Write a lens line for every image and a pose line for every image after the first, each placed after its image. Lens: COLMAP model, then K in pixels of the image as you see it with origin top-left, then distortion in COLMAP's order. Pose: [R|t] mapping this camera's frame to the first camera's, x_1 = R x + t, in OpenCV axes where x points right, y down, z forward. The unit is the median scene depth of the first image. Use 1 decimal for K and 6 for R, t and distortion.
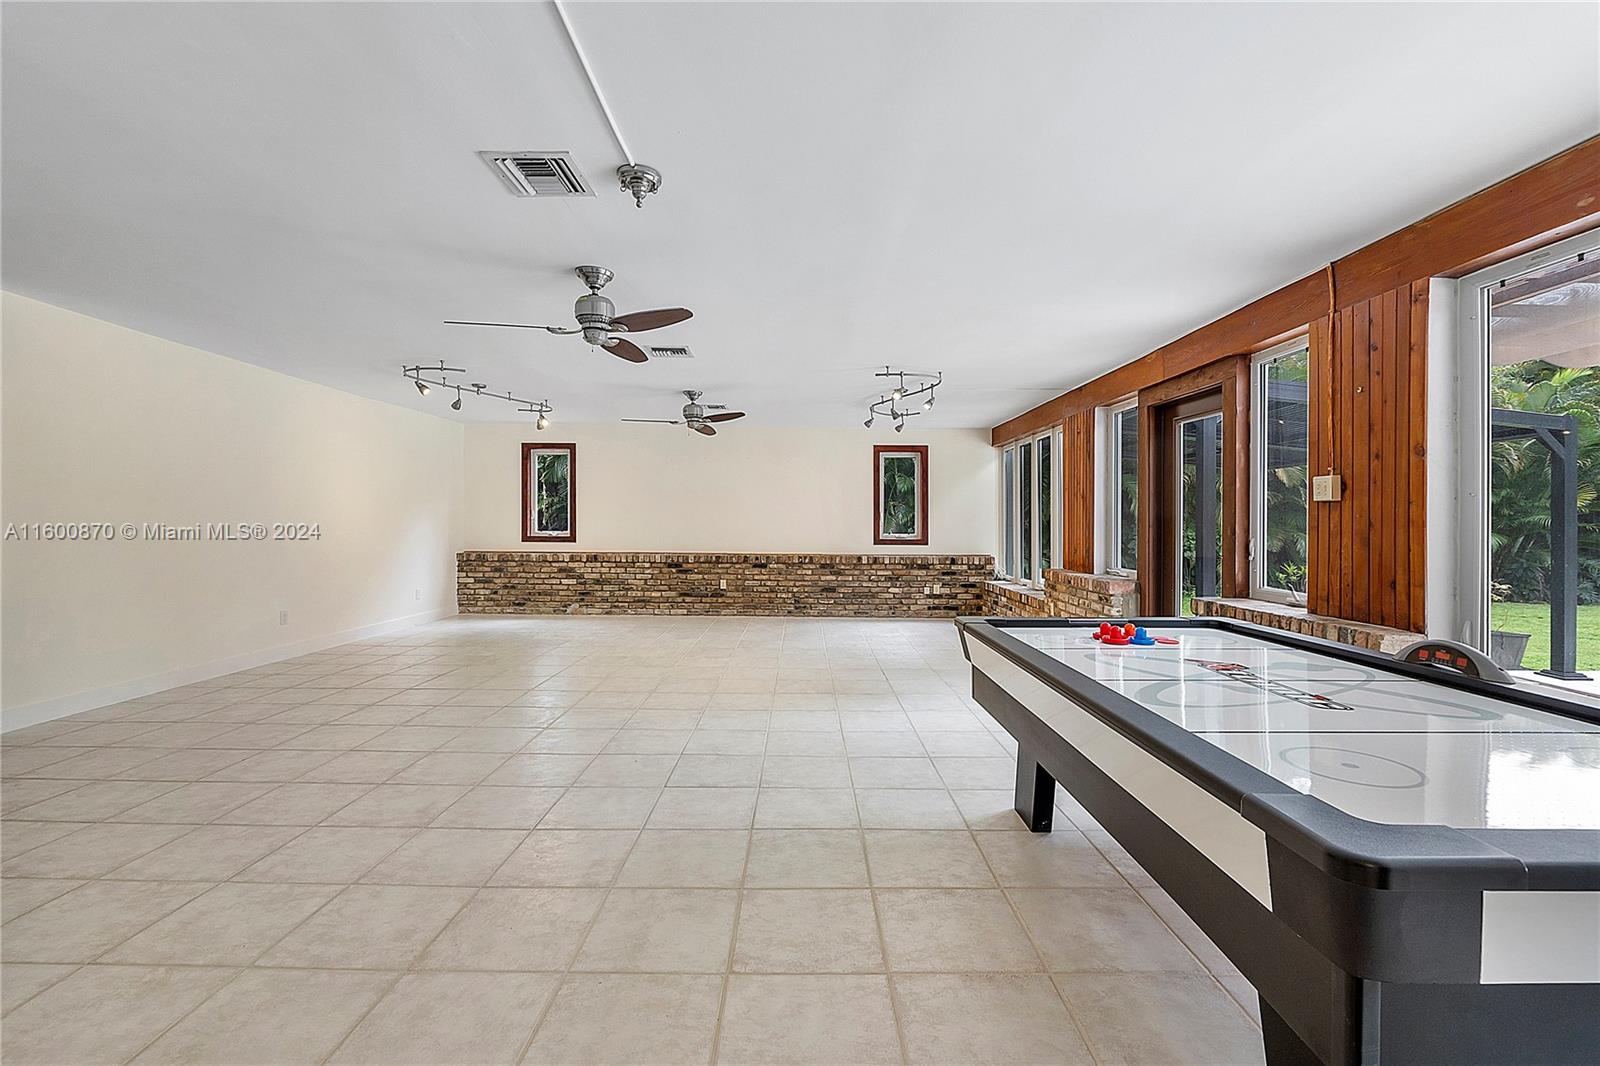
lens RADIAL K [[674.0, 0, 798.5], [0, 674.0, 525.7], [0, 0, 1]] dist [-0.004958, -0.001913]
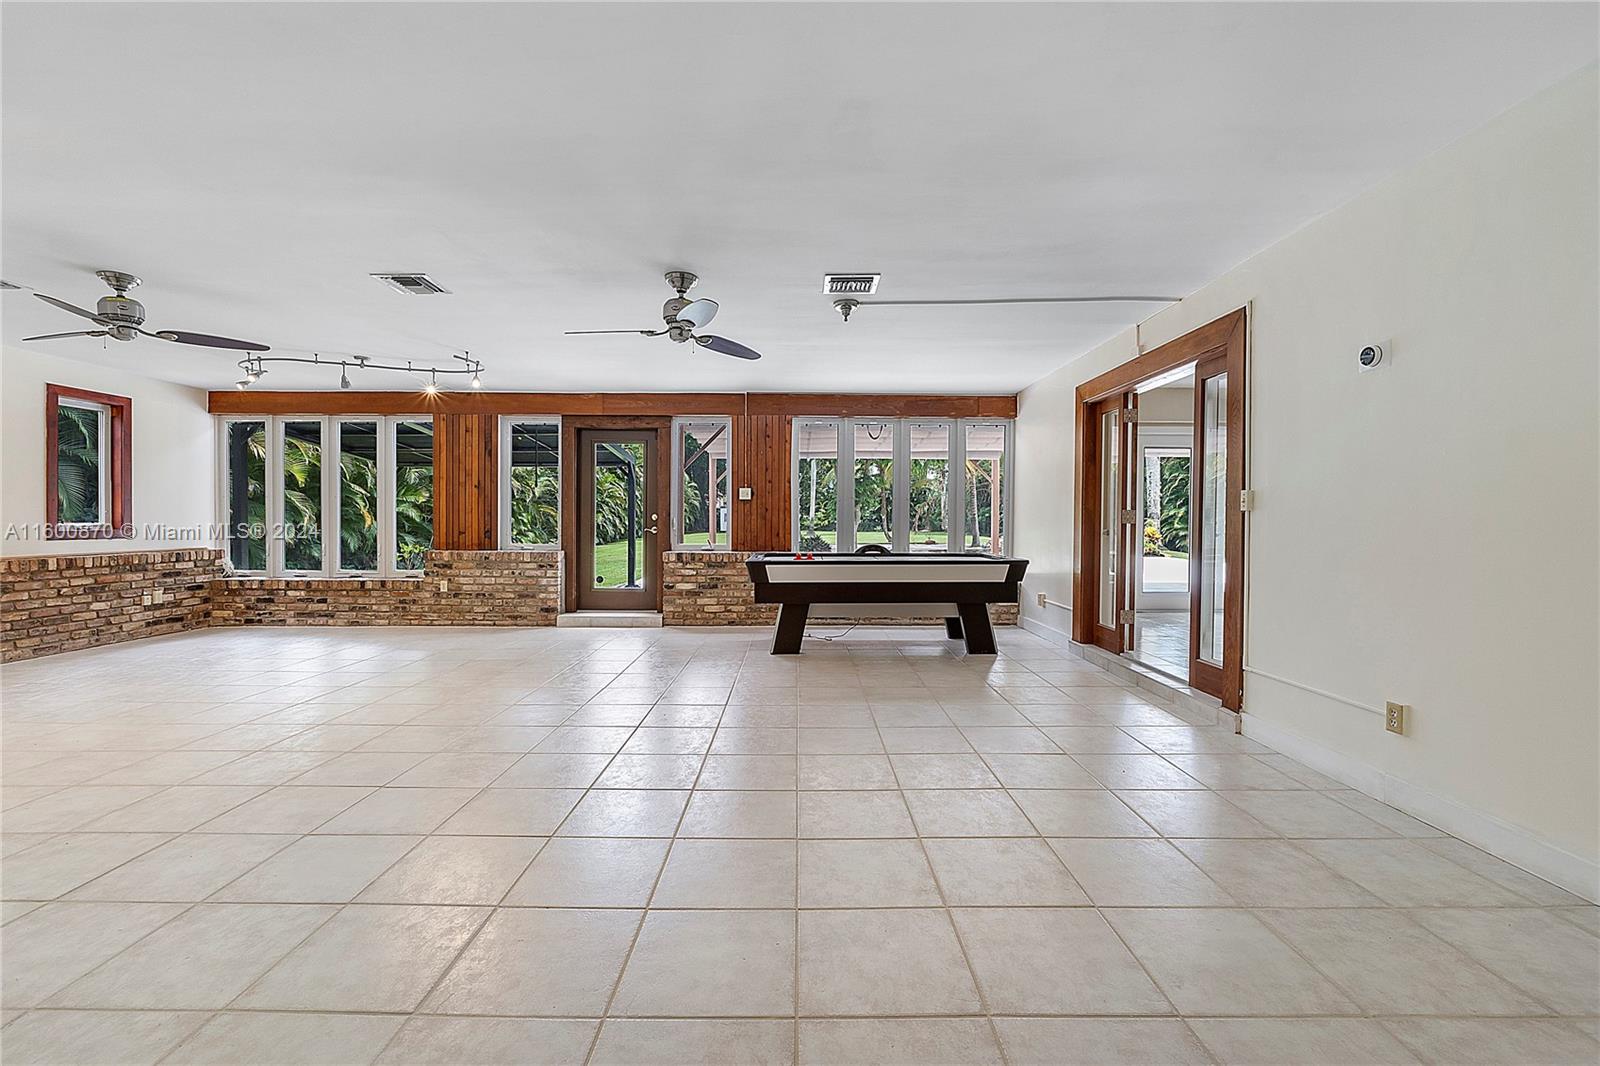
lens RADIAL K [[674.0, 0, 798.2], [0, 674.0, 533.4], [0, 0, 1]] dist [-0.004958, -0.001913]
pose [[-0.001308, -0.024990, 0.999687, -0.526704], [0.001280, 0.999687, 0.024992, 0.007280], [-0.999998, 0.001312, -0.001275, 0.299842]]
